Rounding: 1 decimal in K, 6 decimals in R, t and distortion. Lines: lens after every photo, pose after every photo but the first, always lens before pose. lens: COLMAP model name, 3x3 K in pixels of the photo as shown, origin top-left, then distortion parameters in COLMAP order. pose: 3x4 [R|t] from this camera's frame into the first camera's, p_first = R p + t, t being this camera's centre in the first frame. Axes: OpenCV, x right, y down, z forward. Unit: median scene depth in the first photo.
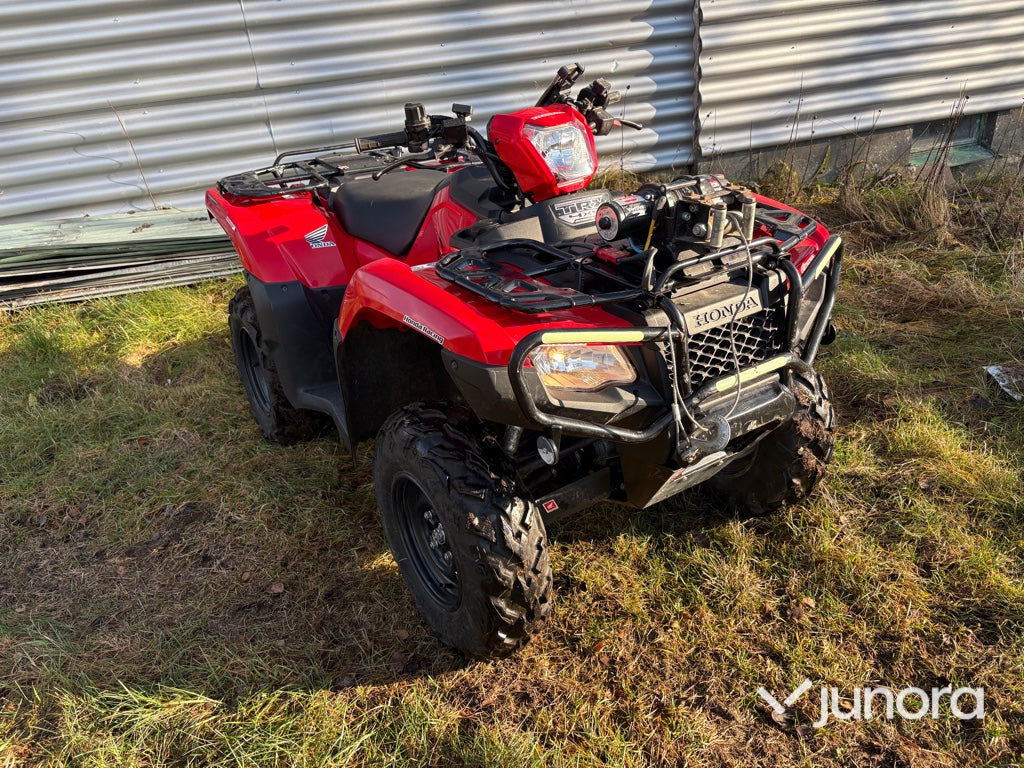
lens RADIAL K [[774.3, 0, 512.0], [0, 774.3, 384.0], [0, 0, 1]] dist [-0.001648, -0.009749]
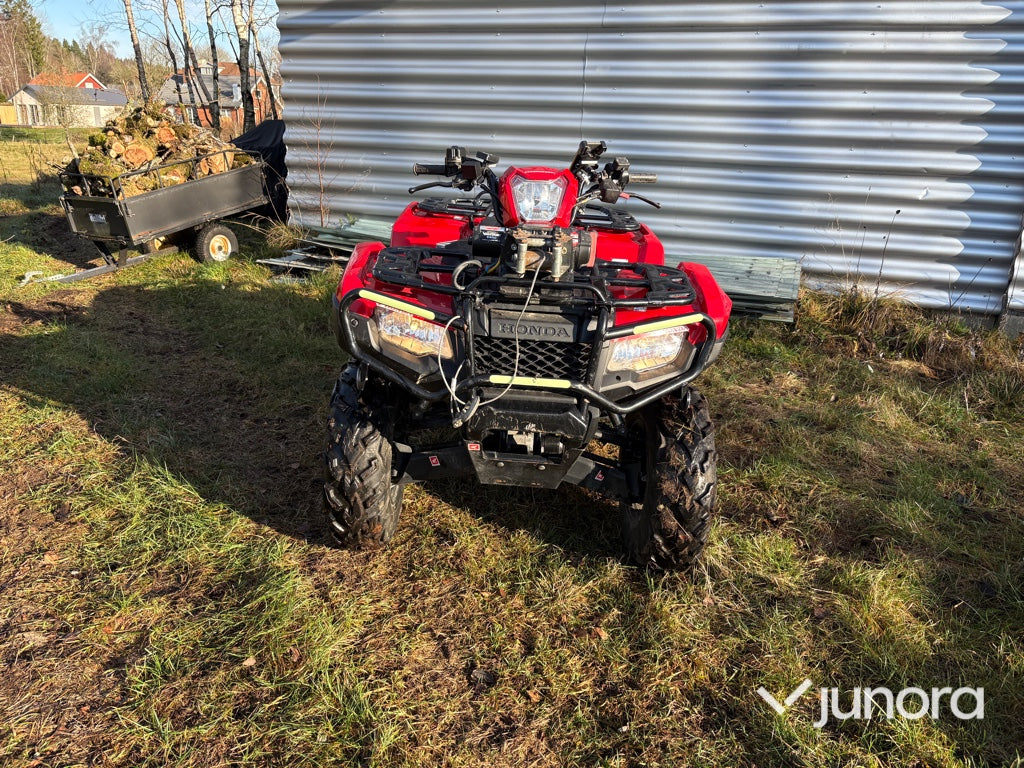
lens RADIAL K [[774.3, 0, 512.0], [0, 774.3, 384.0], [0, 0, 1]] dist [-0.001648, -0.009749]
pose [[0.826681, 0.299602, -0.476274, 0.823593], [-0.349542, 0.936758, -0.017438, 0.020186], [0.440929, 0.180893, 0.879124, -0.092094]]
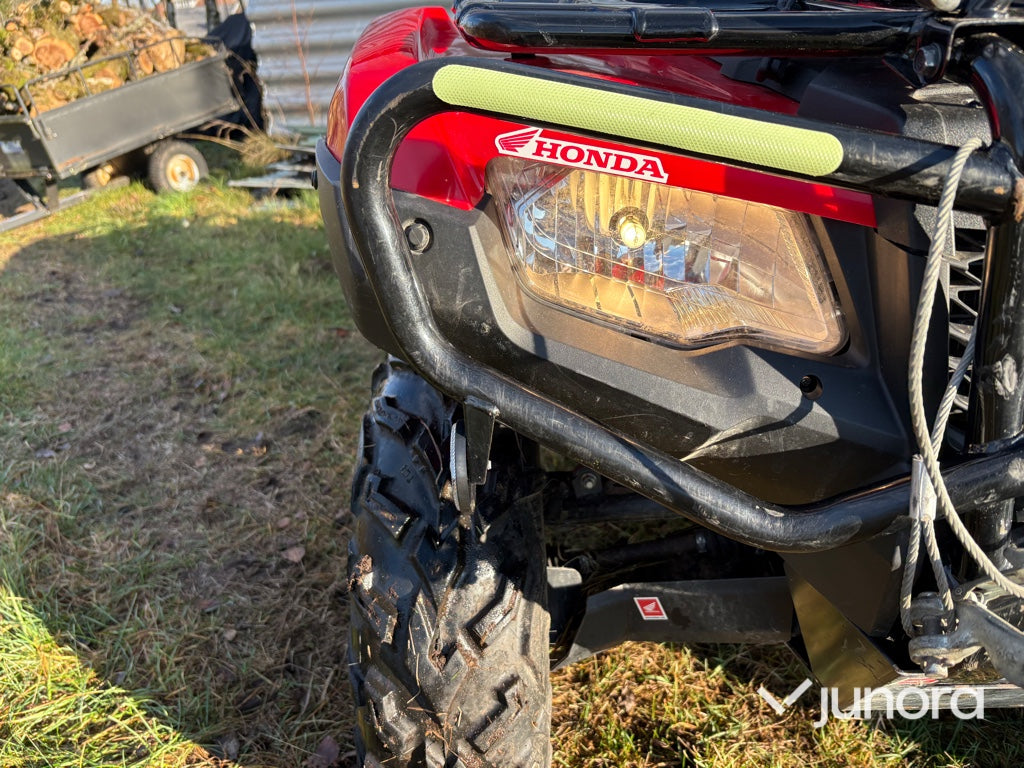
lens RADIAL K [[793.1, 0, 514.7], [0, 793.1, 399.7], [0, 0, 1]] dist [0.001899, -0.004436]
pose [[0.839081, 0.278179, -0.467503, 0.192158], [-0.261689, 0.959807, 0.101433, 0.013570], [0.476930, 0.037229, 0.878153, 0.617693]]
